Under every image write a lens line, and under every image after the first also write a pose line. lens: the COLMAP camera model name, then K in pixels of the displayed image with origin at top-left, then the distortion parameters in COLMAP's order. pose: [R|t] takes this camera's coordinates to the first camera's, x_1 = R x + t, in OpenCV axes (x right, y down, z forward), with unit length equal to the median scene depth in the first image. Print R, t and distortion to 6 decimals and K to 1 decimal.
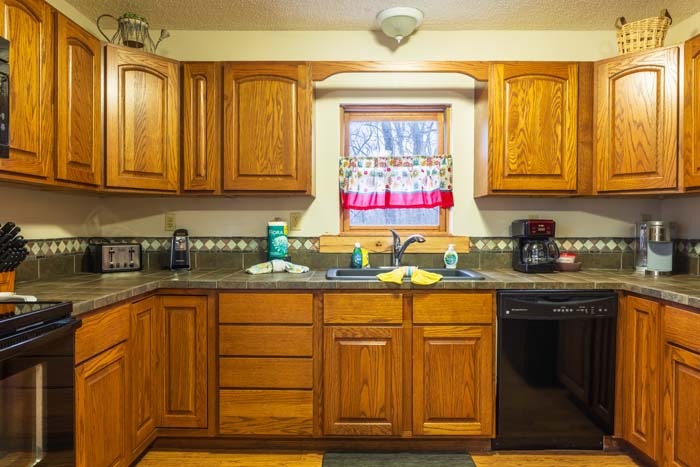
lens RADIAL K [[460.7, 0, 350.0], [0, 460.7, 233.5], [0, 0, 1]] dist [0.001865, -0.000280]
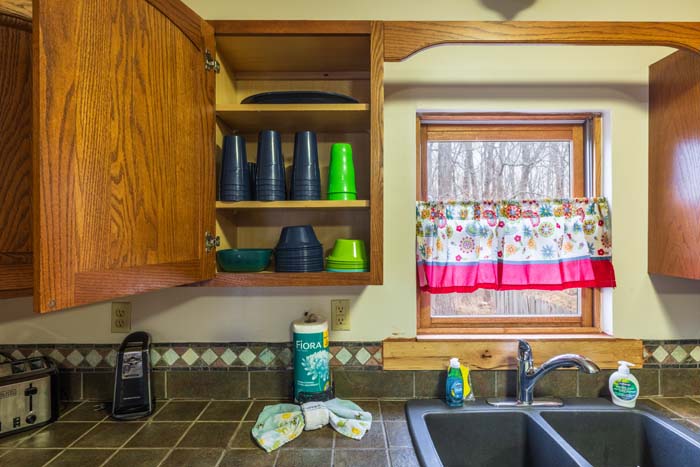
lens RADIAL K [[379.3, 0, 350.0], [0, 379.3, 233.5], [0, 0, 1]] dist [-0.001385, -0.000874]
pose [[0.999888, -0.003904, 0.014451, -0.114322], [0.004024, 0.999958, -0.008249, -0.125247], [-0.014418, 0.008307, 0.999862, 0.533657]]
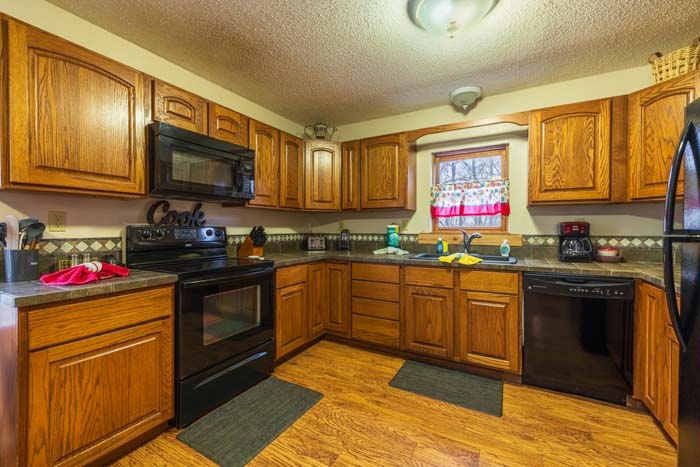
lens RADIAL K [[291.7, 0, 349.3], [0, 291.7, 231.4], [0, 0, 1]] dist [0.000556, 0.000379]
pose [[0.875011, 0.003272, -0.484092, 0.228456], [-0.005576, 0.999979, -0.003320, 0.003035], [0.484071, 0.005604, 0.875011, -0.045143]]
